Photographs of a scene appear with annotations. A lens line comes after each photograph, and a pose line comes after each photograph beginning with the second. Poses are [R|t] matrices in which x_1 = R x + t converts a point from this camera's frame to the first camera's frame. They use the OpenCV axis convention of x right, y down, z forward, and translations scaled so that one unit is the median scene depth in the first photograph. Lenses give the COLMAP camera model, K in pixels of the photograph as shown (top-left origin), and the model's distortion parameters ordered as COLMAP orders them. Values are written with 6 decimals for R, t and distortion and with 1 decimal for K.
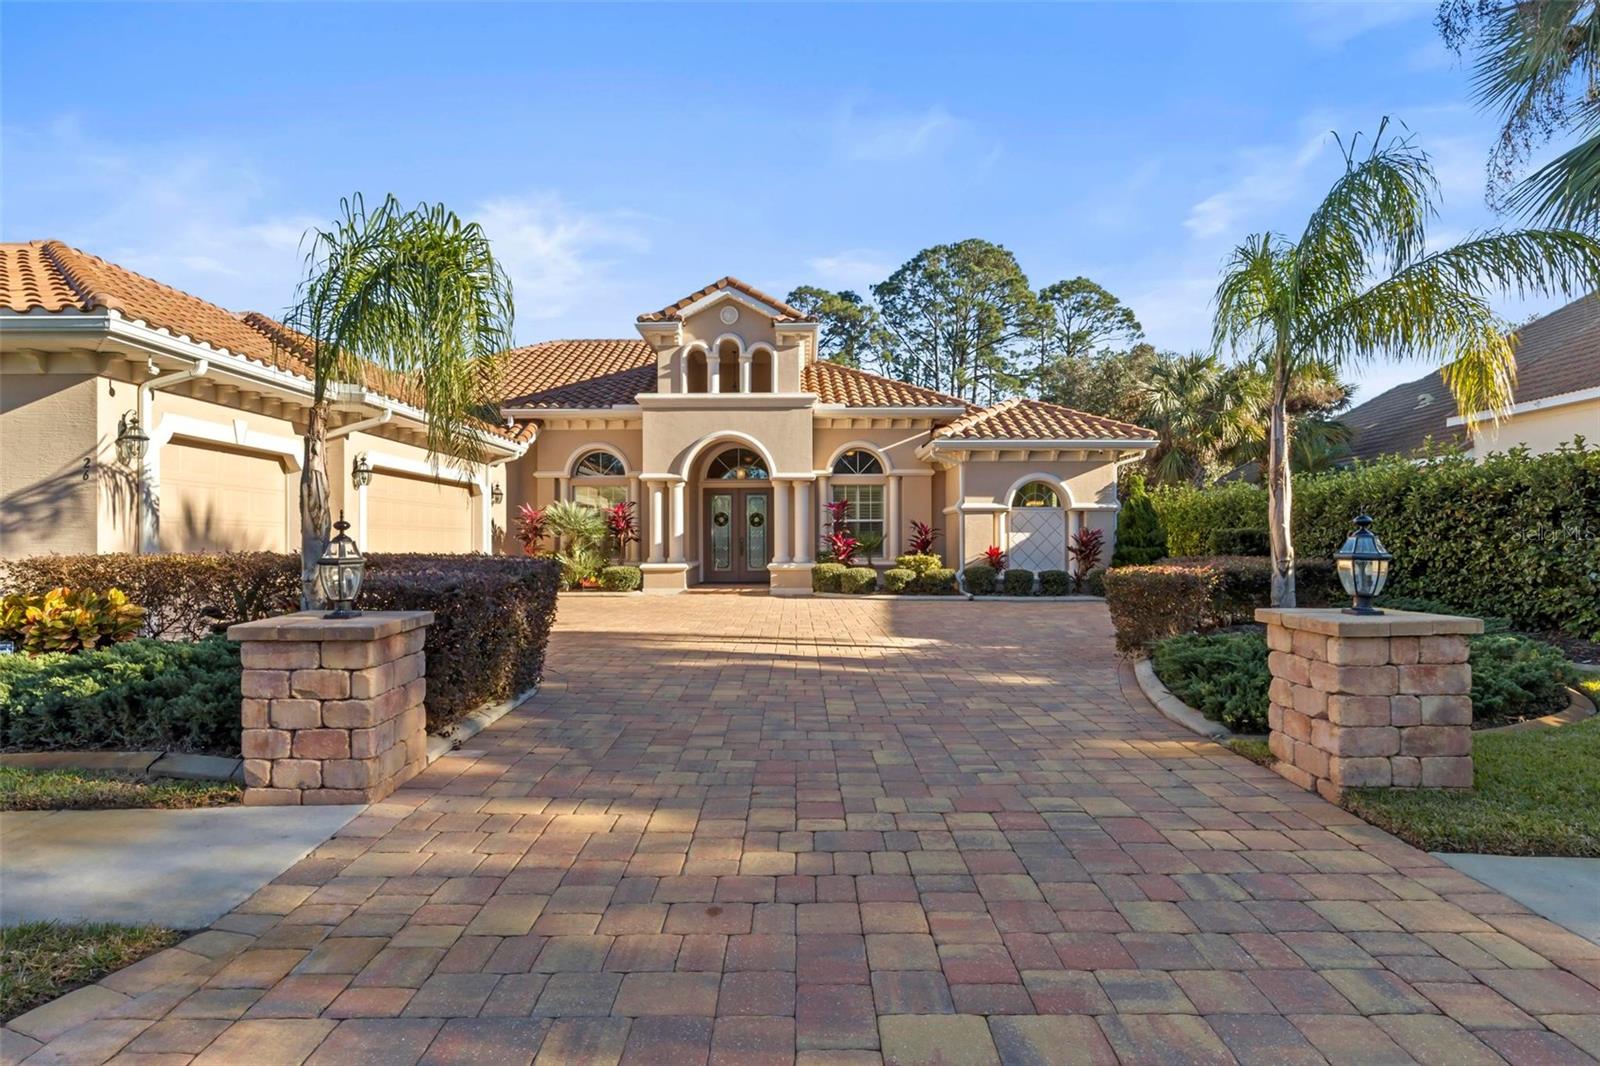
lens RADIAL K [[824.9, 0, 787.4], [0, 824.9, 533.7], [0, 0, 1]] dist [-0.000243, -0.000250]
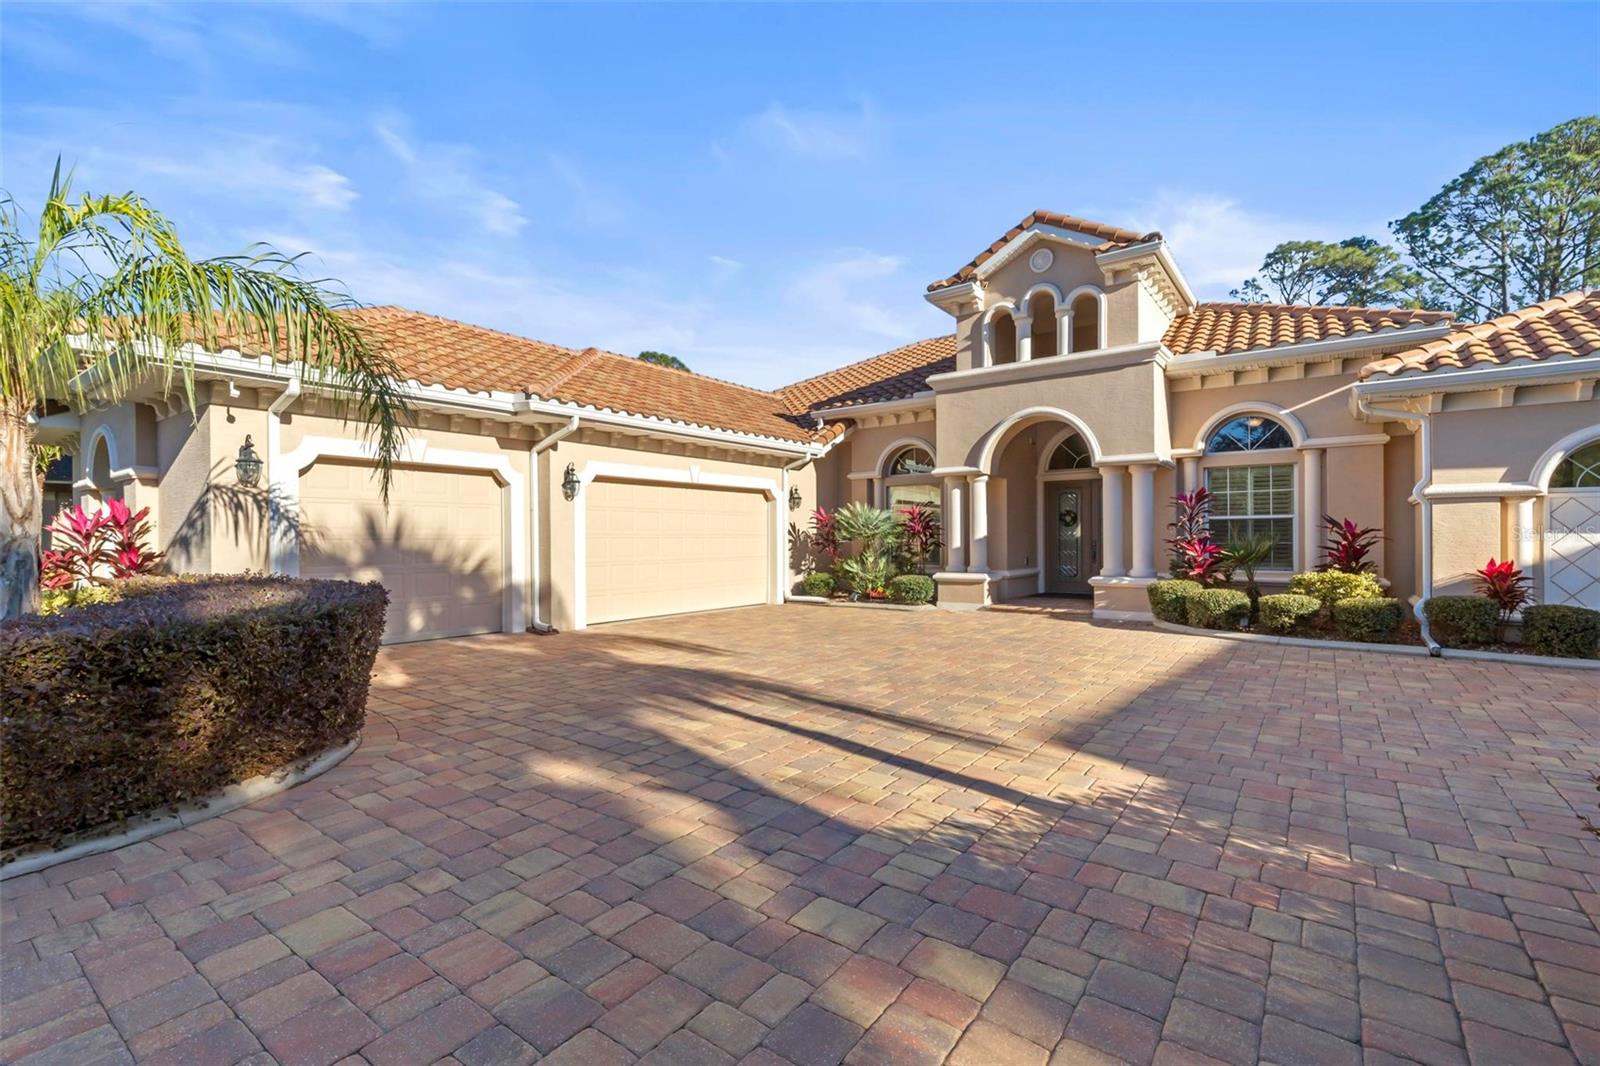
lens RADIAL K [[710.7, 0, 792.3], [0, 710.7, 537.2], [0, 0, 1]] dist [0.004489, -0.000147]
pose [[0.808897, -0.003354, -0.587941, 0.136539], [0.009584, 0.999926, 0.007481, -0.007853], [0.587872, -0.011686, 0.808869, 0.307260]]
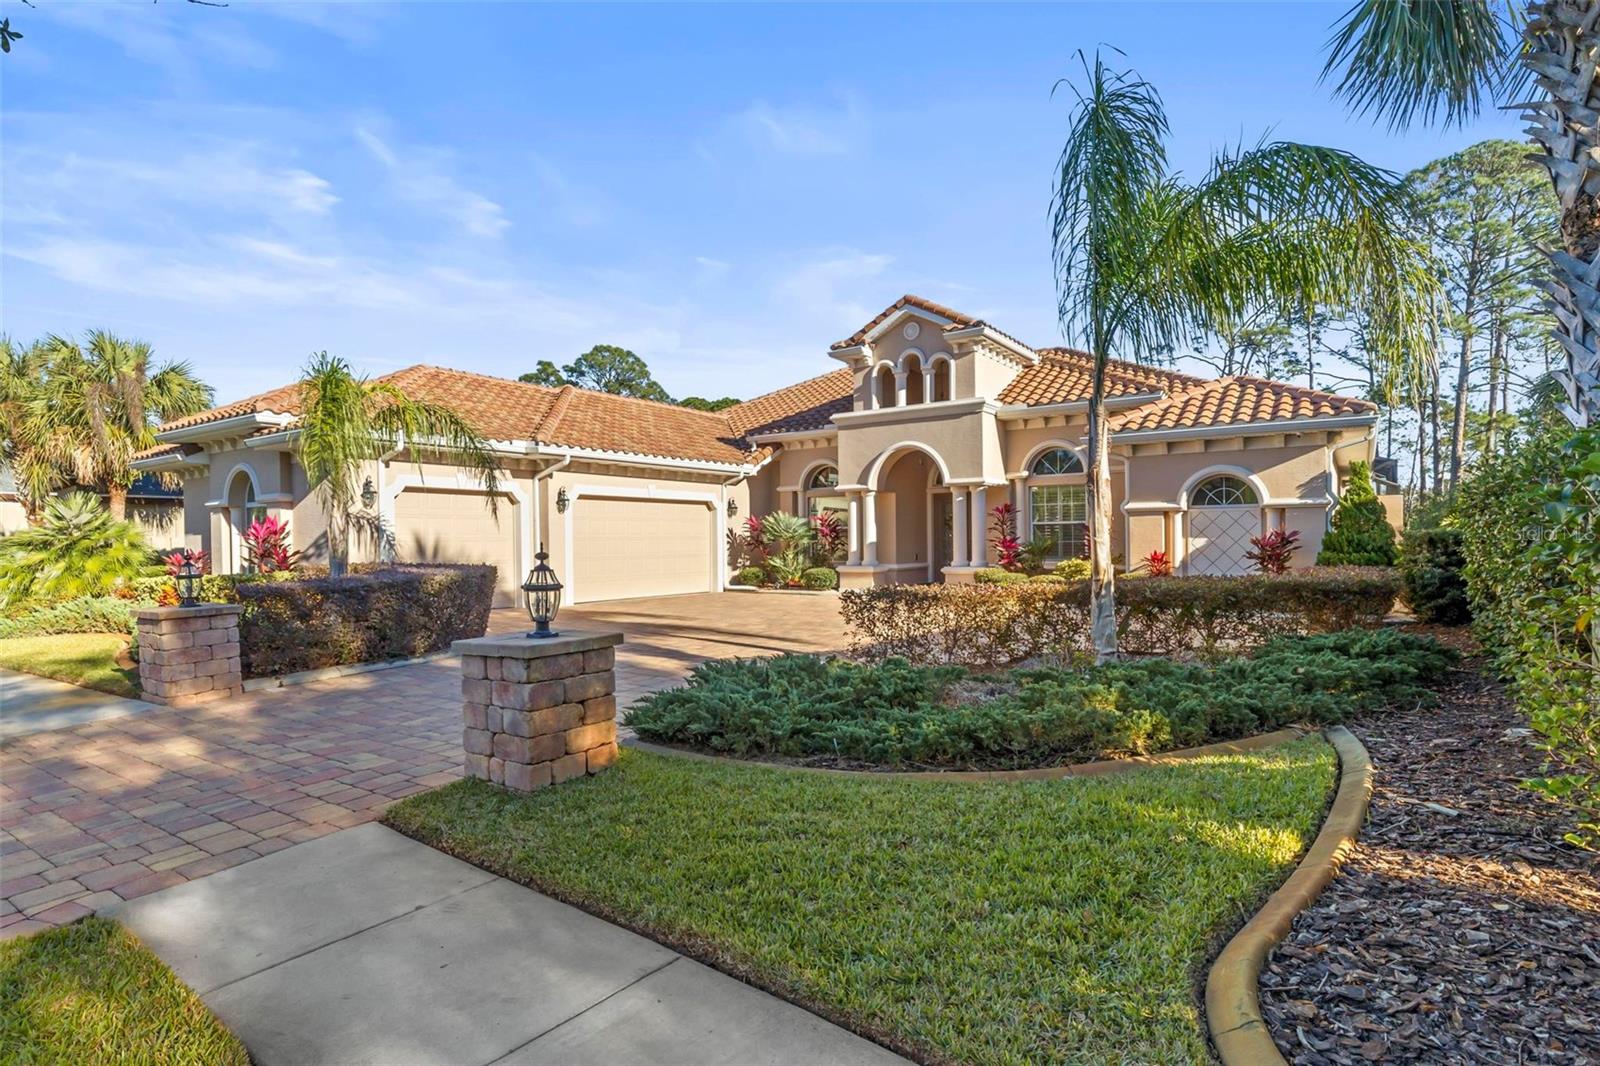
lens RADIAL K [[802.9, 0, 790.1], [0, 802.9, 539.2], [0, 0, 1]] dist [-0.002940, 0.000484]
pose [[0.828773, -0.007553, -0.559534, 0.374290], [0.014112, 0.999873, 0.007405, -0.008934], [0.559407, -0.014034, 0.828774, 0.058735]]
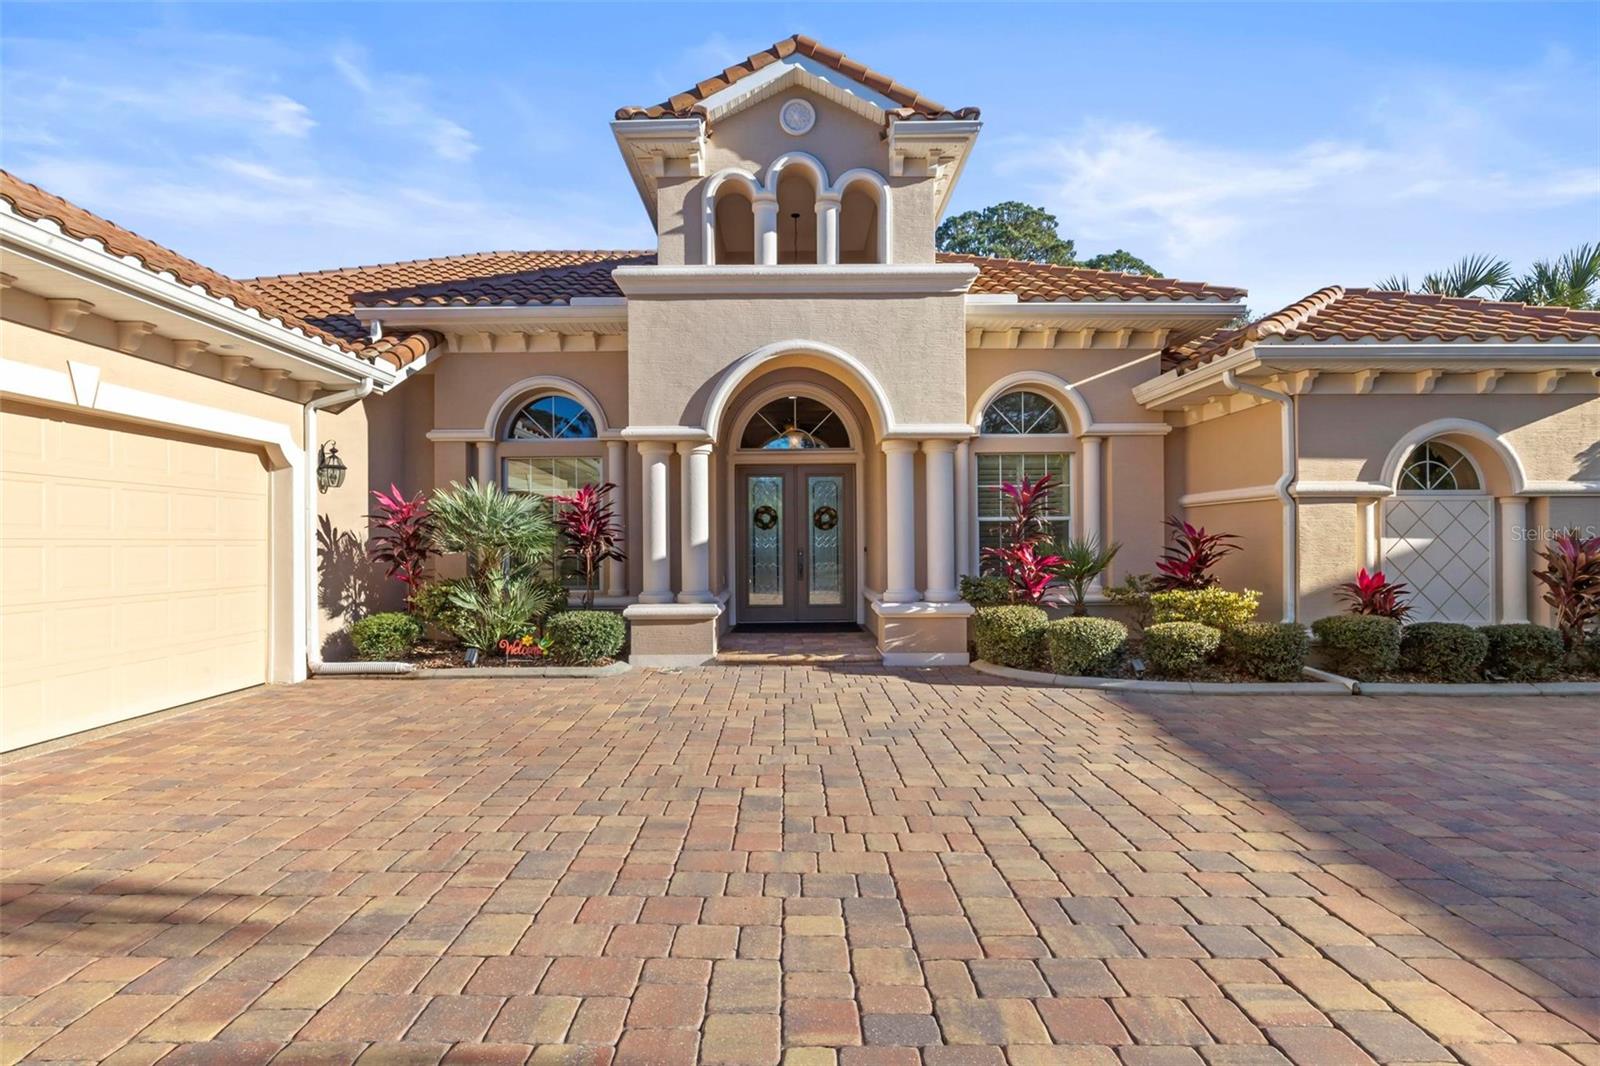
lens RADIAL K [[802.9, 0, 790.1], [0, 802.9, 539.2], [0, 0, 1]] dist [-0.002940, 0.000484]
pose [[0.999911, -0.003475, 0.012885, -0.082723], [0.003391, 0.999973, 0.006477, -0.006858], [-0.012907, -0.006432, 0.999896, 0.503255]]
